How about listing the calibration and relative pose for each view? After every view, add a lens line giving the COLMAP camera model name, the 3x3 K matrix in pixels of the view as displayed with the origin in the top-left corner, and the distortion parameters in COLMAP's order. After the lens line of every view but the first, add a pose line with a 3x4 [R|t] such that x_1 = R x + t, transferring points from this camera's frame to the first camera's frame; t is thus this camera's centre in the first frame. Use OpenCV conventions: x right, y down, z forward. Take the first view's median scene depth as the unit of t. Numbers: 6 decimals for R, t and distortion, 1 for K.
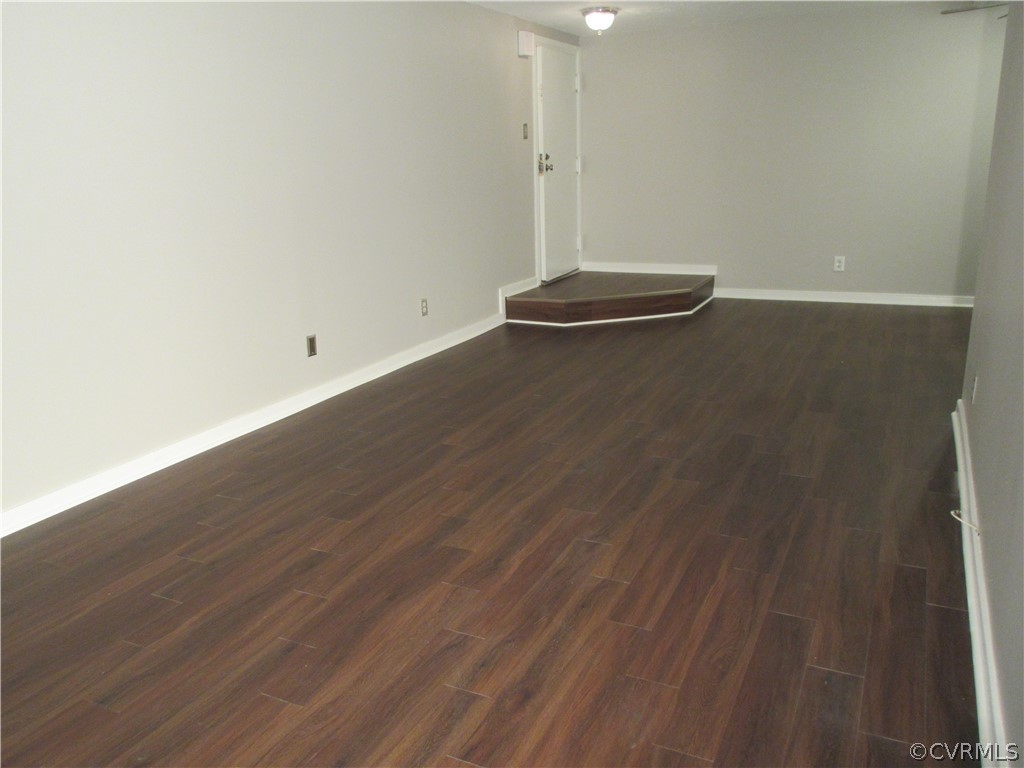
lens RADIAL K [[823.6, 0, 512.0], [0, 823.6, 378.1], [0, 0, 1]] dist [0.017225, 0.001668]
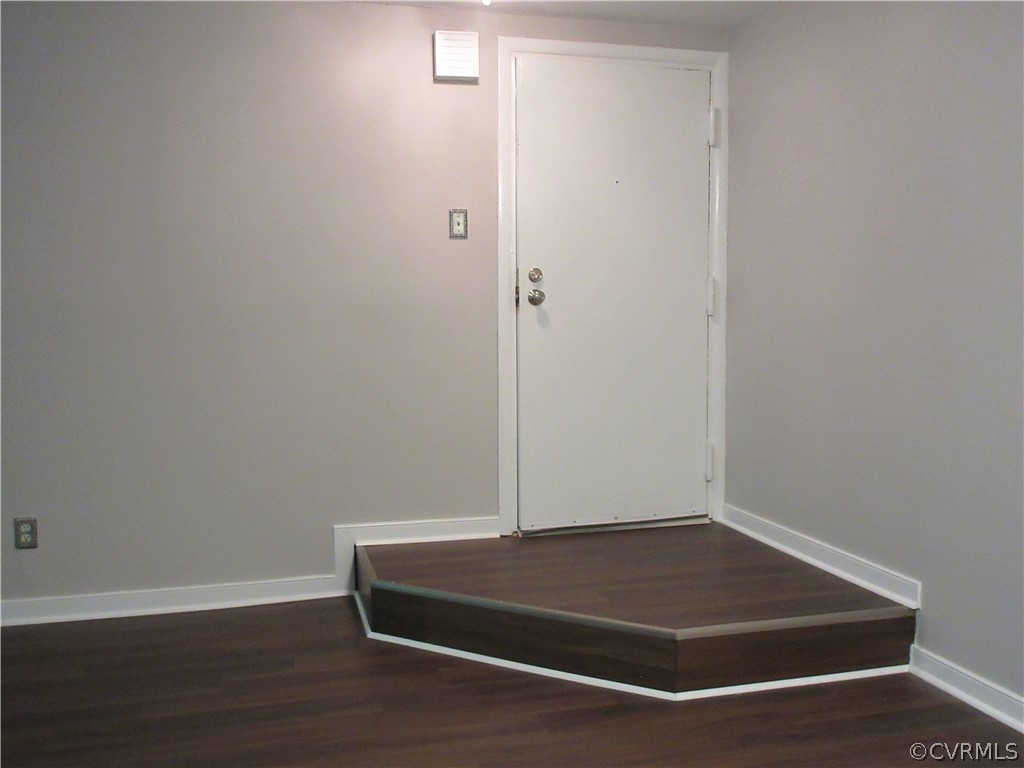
lens RADIAL K [[958.4, 0, 512.0], [0, 958.4, 384.0], [0, 0, 1]] dist [0.045022, -0.007140]
pose [[0.652882, 0.084667, -0.752713, 0.465915], [-0.209556, 0.975136, -0.072077, -0.163947], [0.727895, 0.204794, 0.654392, 0.637842]]
